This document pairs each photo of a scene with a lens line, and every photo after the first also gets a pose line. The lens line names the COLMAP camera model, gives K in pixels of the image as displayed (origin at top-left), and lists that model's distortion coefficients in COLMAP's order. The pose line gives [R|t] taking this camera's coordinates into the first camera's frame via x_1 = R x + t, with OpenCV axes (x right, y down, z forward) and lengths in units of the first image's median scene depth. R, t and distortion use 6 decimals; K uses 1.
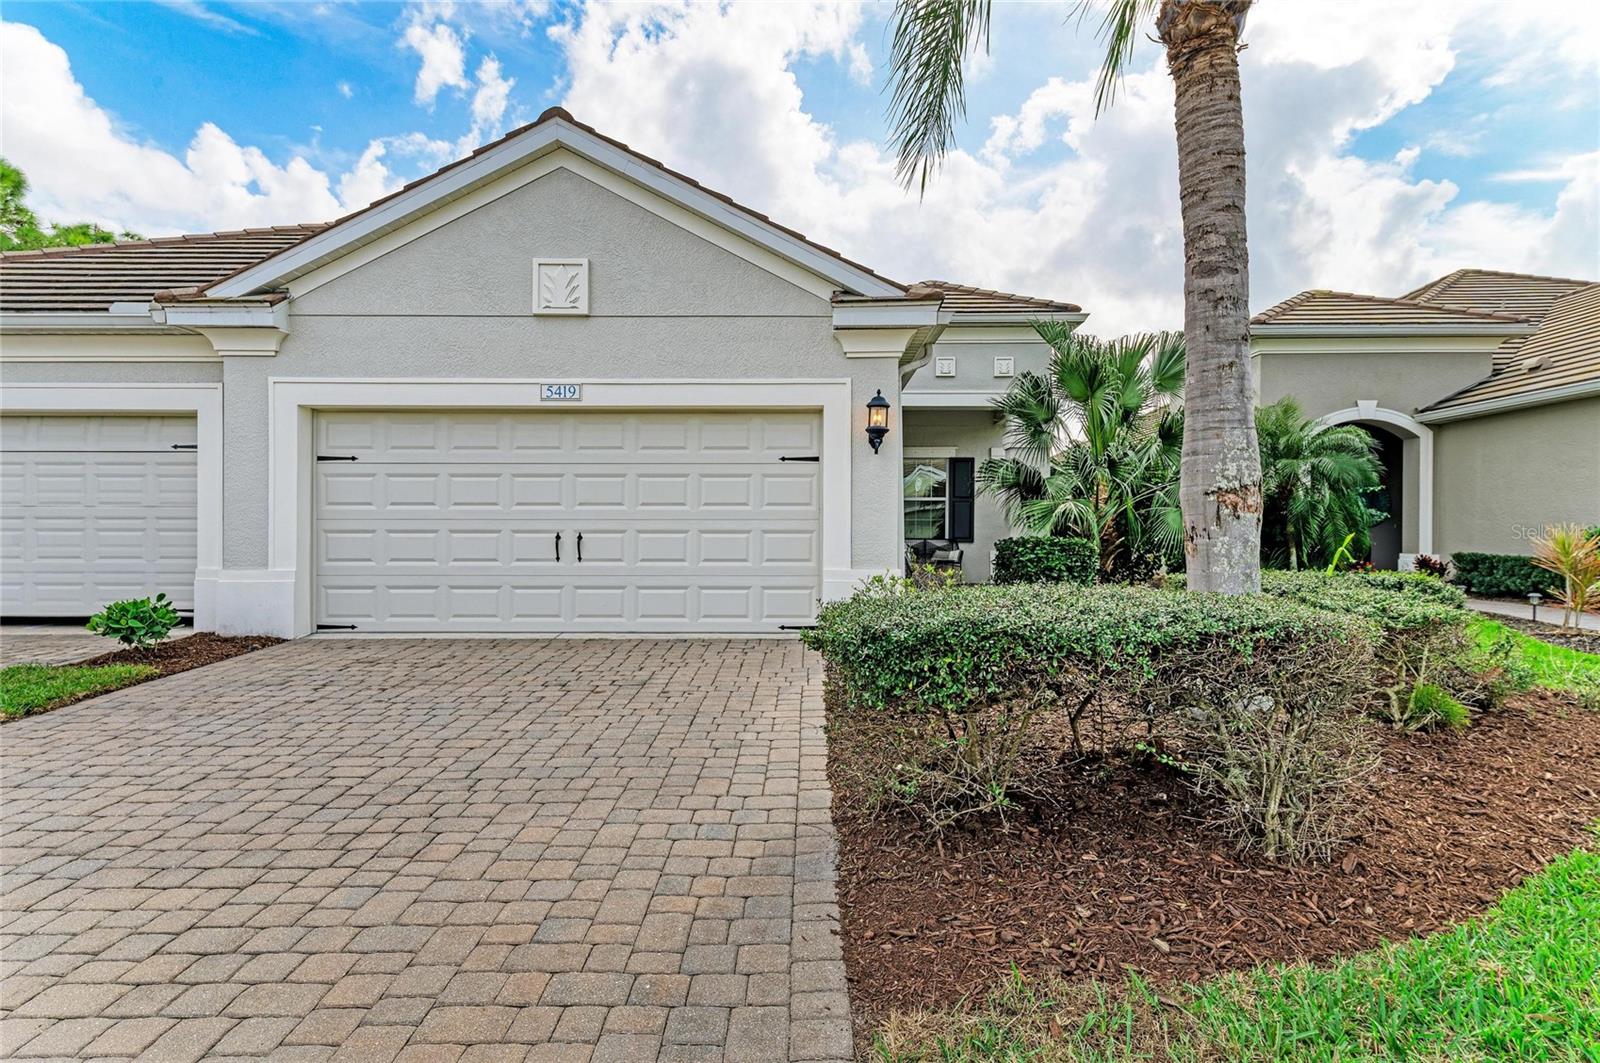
lens RADIAL K [[883.7, 0, 800.0], [0, 883.7, 531.5], [0, 0, 1]] dist [0.030841, -0.013821]
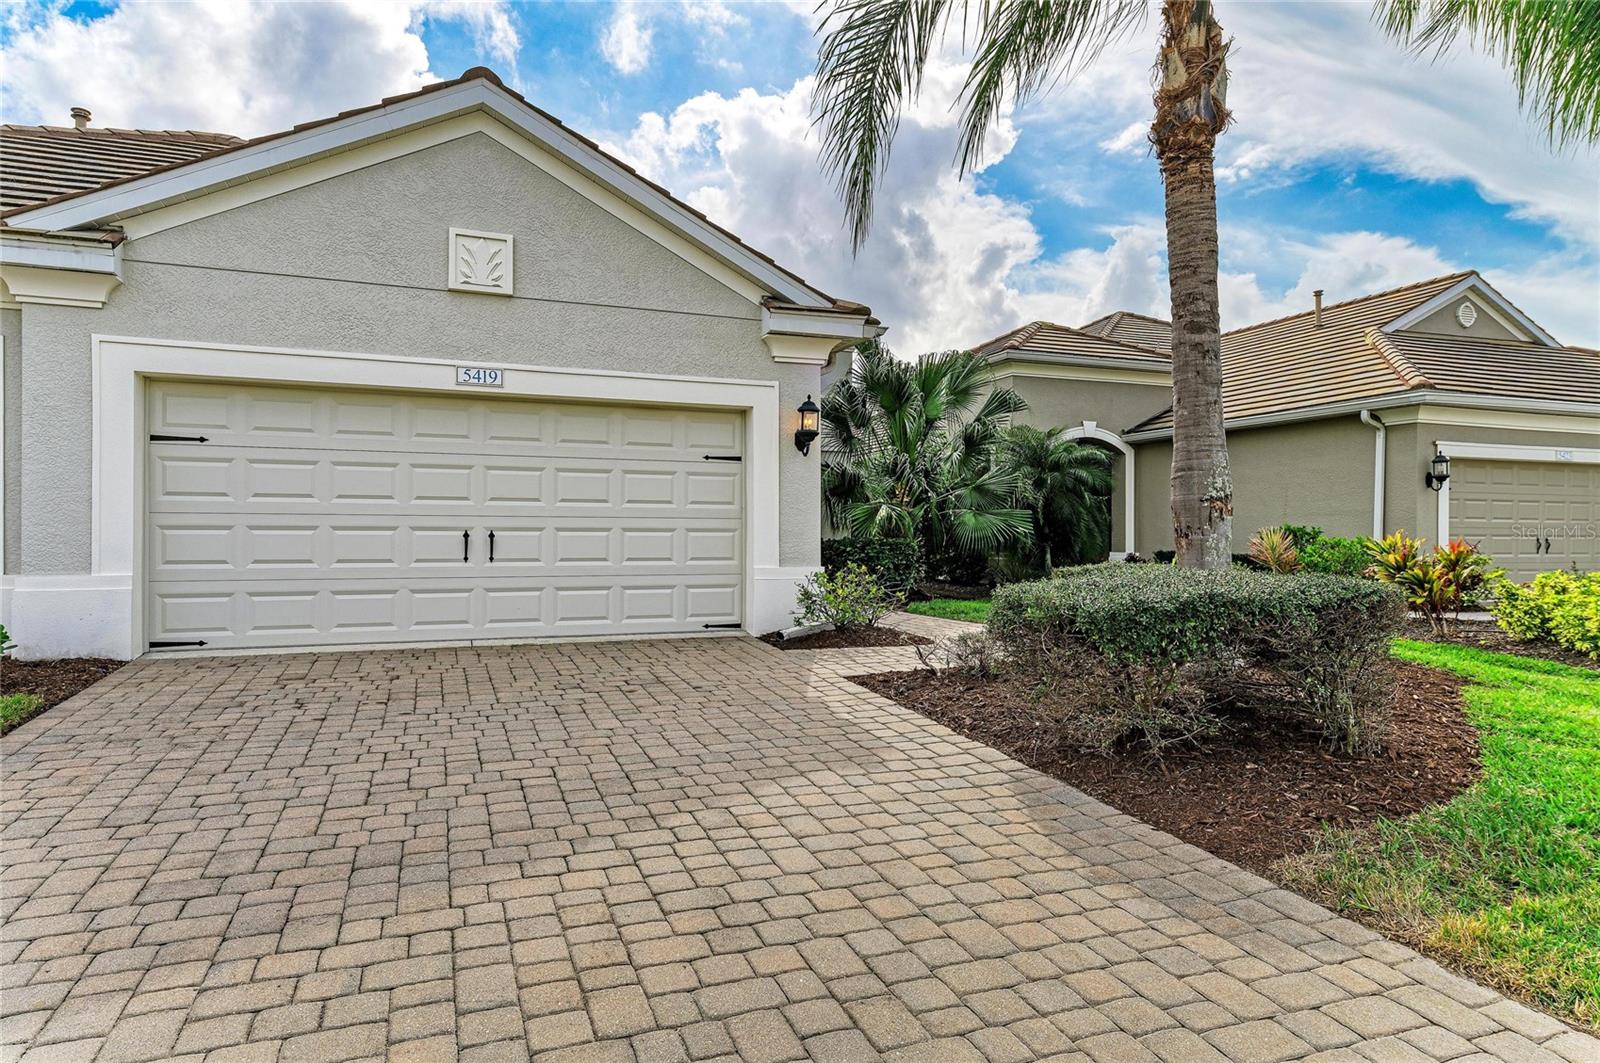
lens RADIAL K [[958.4, 0, 800.0], [0, 958.4, 531.5], [0, 0, 1]] dist [0.023192, -0.002665]
pose [[0.927207, 0.004137, 0.374527, -0.335073], [-0.003310, 0.999990, -0.002850, 0.004400], [-0.374536, 0.001403, 0.927211, -0.045105]]
